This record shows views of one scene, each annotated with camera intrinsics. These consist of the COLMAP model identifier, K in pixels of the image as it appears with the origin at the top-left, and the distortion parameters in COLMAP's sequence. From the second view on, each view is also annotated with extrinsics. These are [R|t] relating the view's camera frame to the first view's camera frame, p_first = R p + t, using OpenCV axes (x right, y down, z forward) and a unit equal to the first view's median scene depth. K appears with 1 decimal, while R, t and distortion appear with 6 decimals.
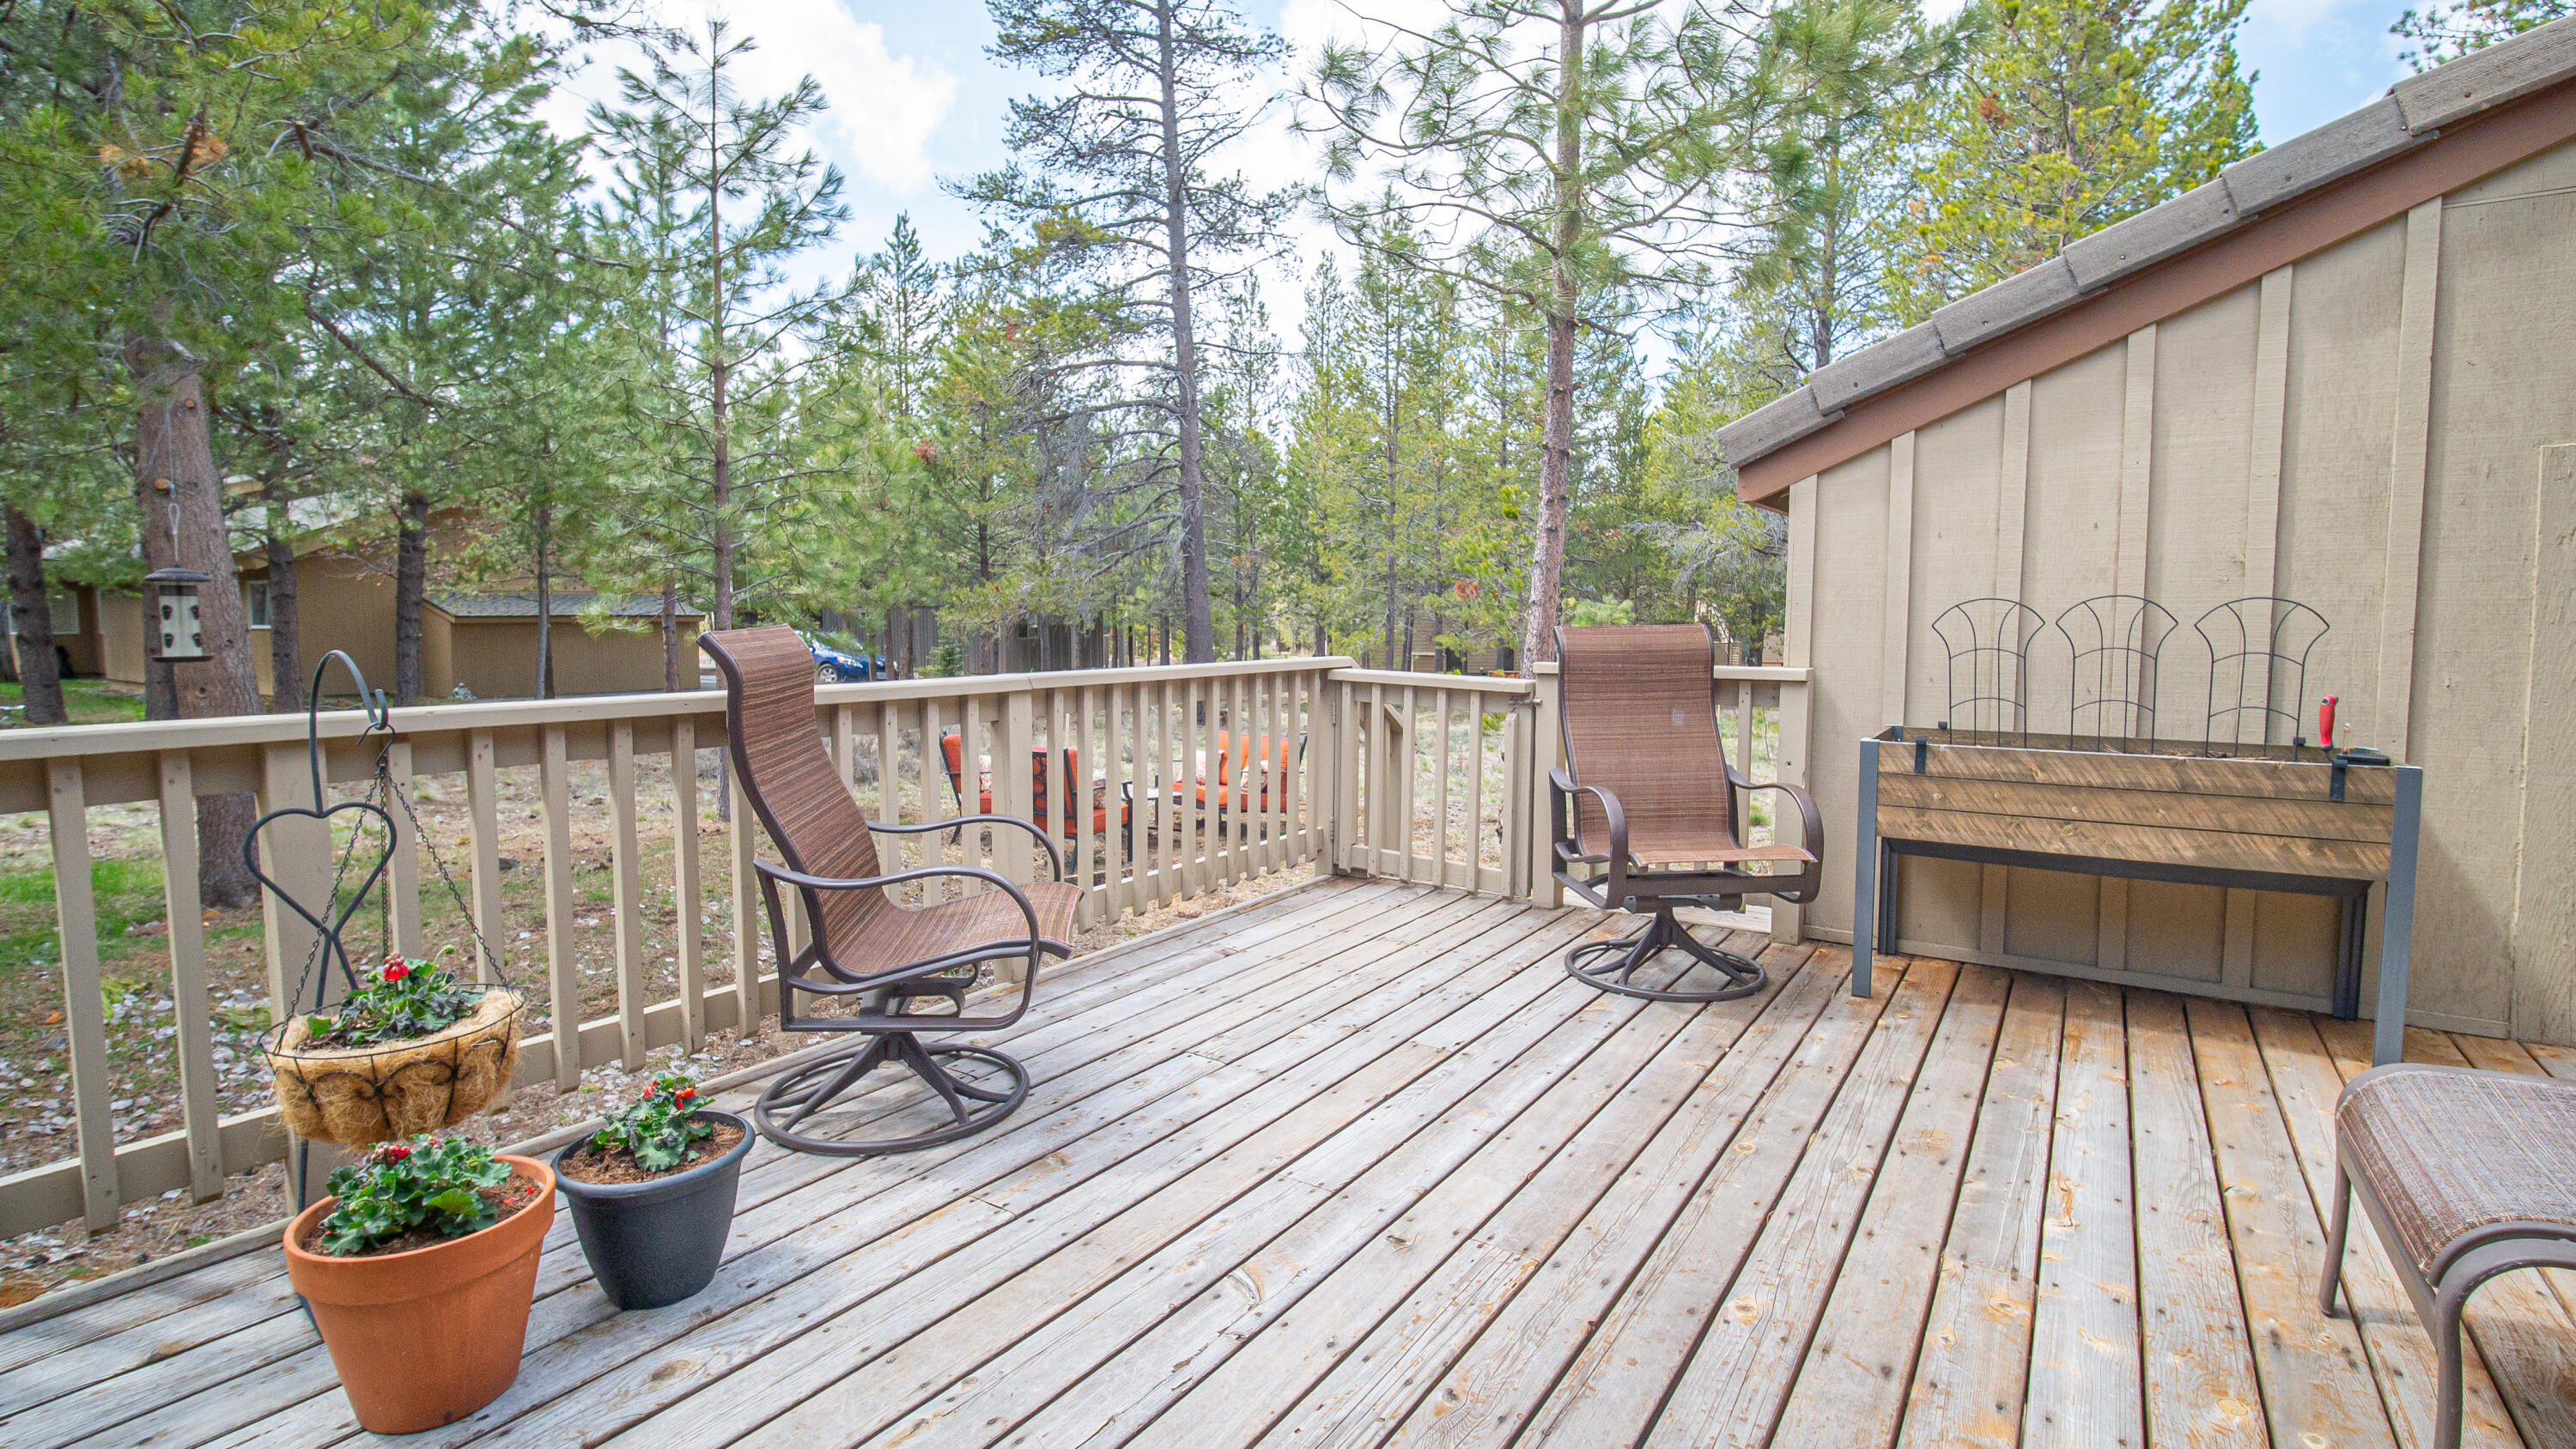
lens RADIAL K [[1203.5, 0, 1287.4], [0, 1203.5, 712.1], [0, 0, 1]] dist [-0.016030, -0.001299]
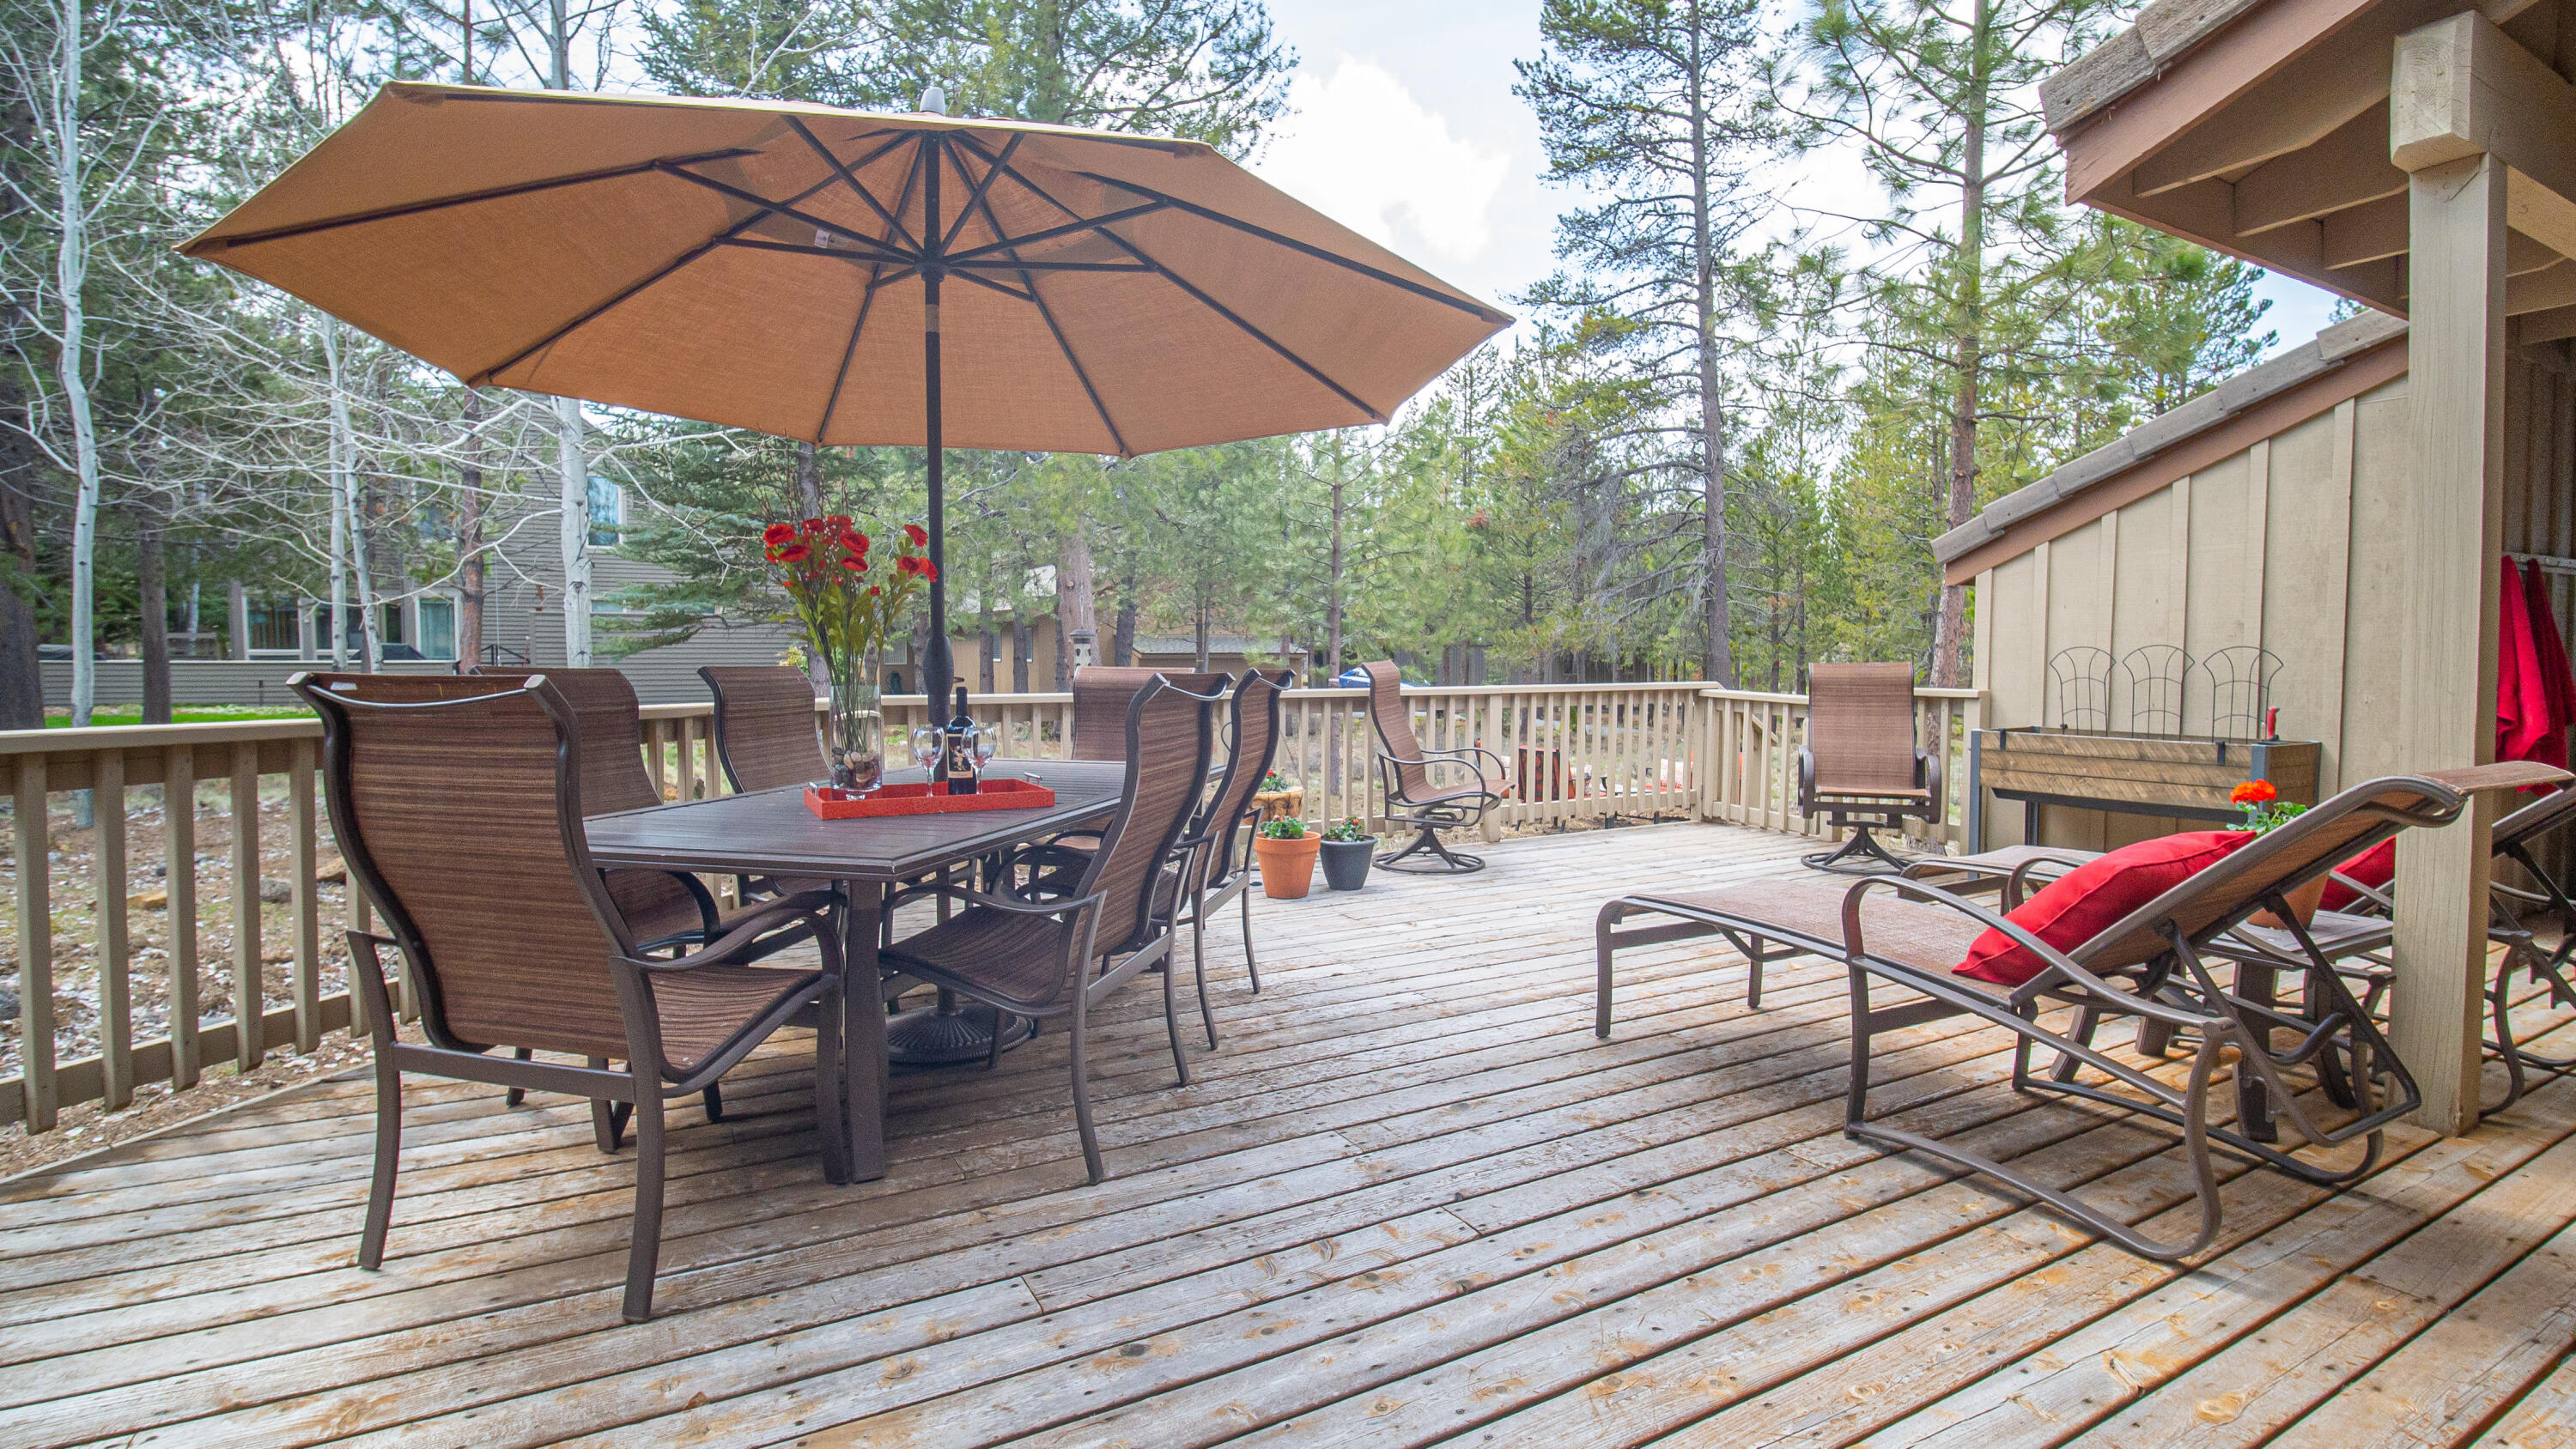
lens RADIAL K [[1160.6, 0, 1280.6], [0, 1160.6, 709.1], [0, 0, 1]] dist [-0.015886, -0.004002]
pose [[0.893900, 0.022294, -0.447711, 0.043555], [-0.036576, 0.999060, -0.023280, 0.008952], [0.446771, 0.037185, 0.893875, -0.119555]]
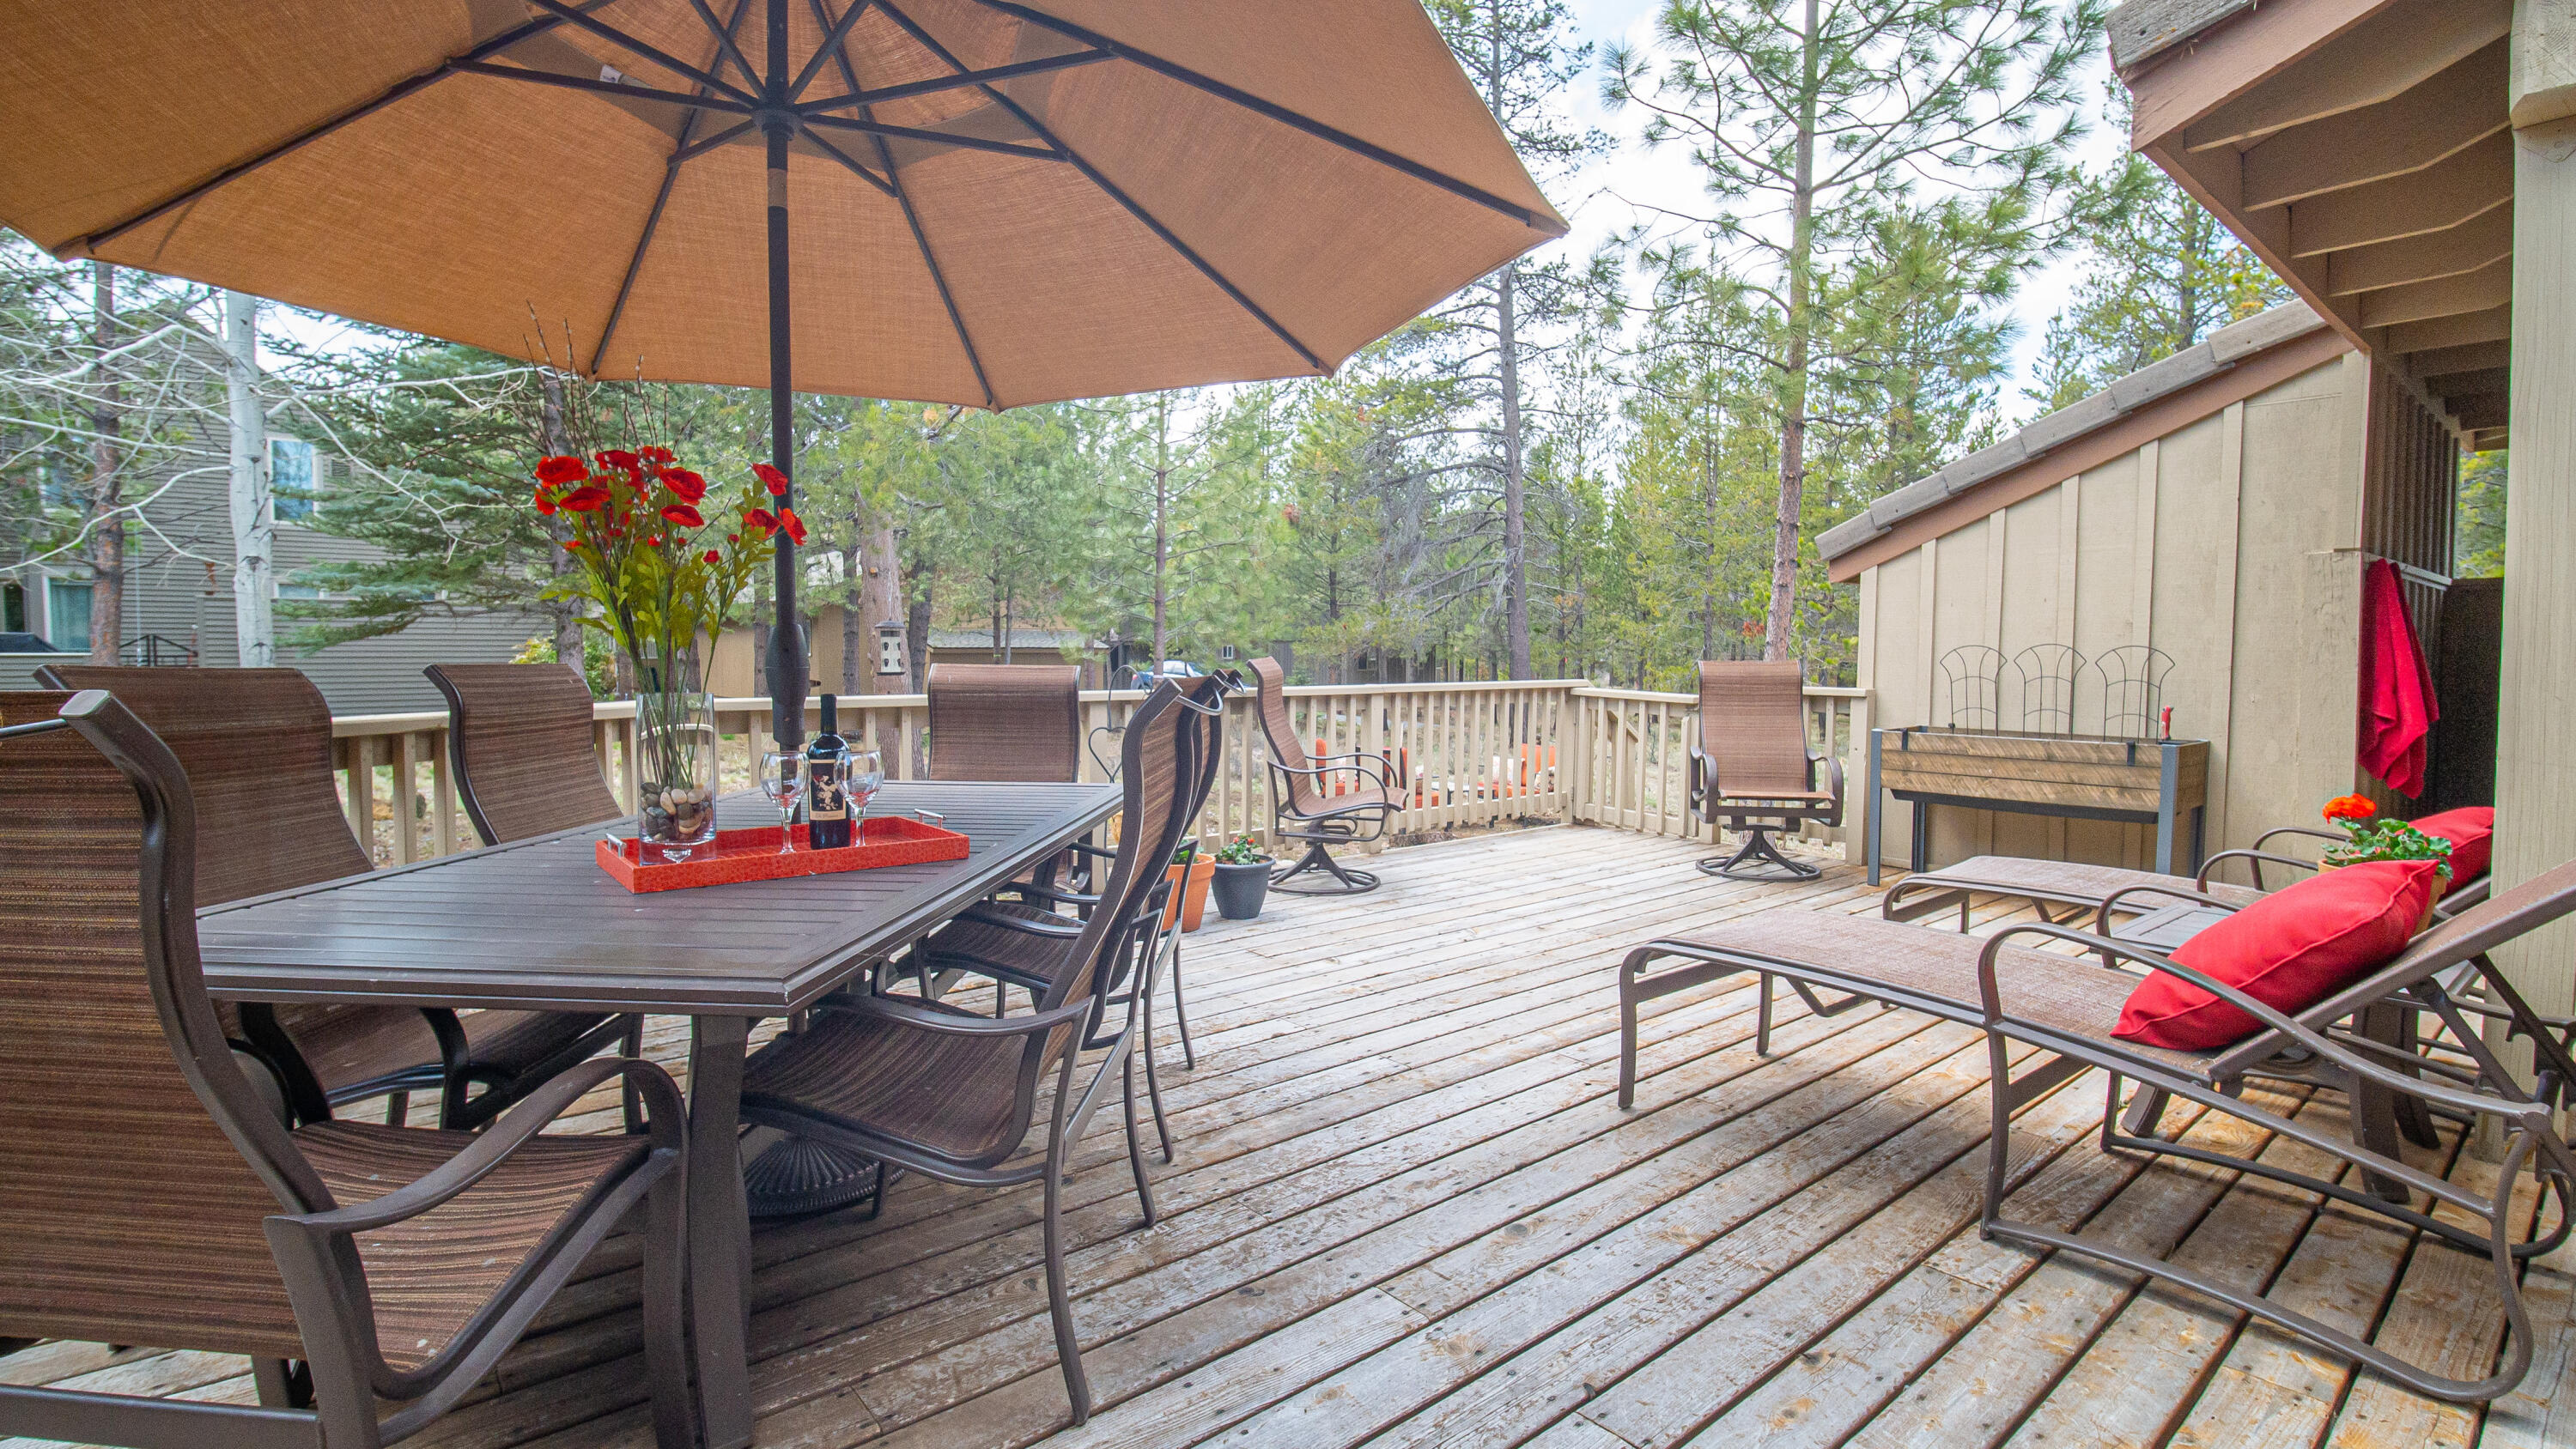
lens RADIAL K [[1160.6, 0, 1280.6], [0, 1160.6, 709.1], [0, 0, 1]] dist [-0.015886, -0.004002]
pose [[0.959515, 0.019475, -0.280985, 0.018189], [-0.027556, 0.999312, -0.024835, 0.007472], [0.280308, 0.031572, 0.959391, -0.101612]]
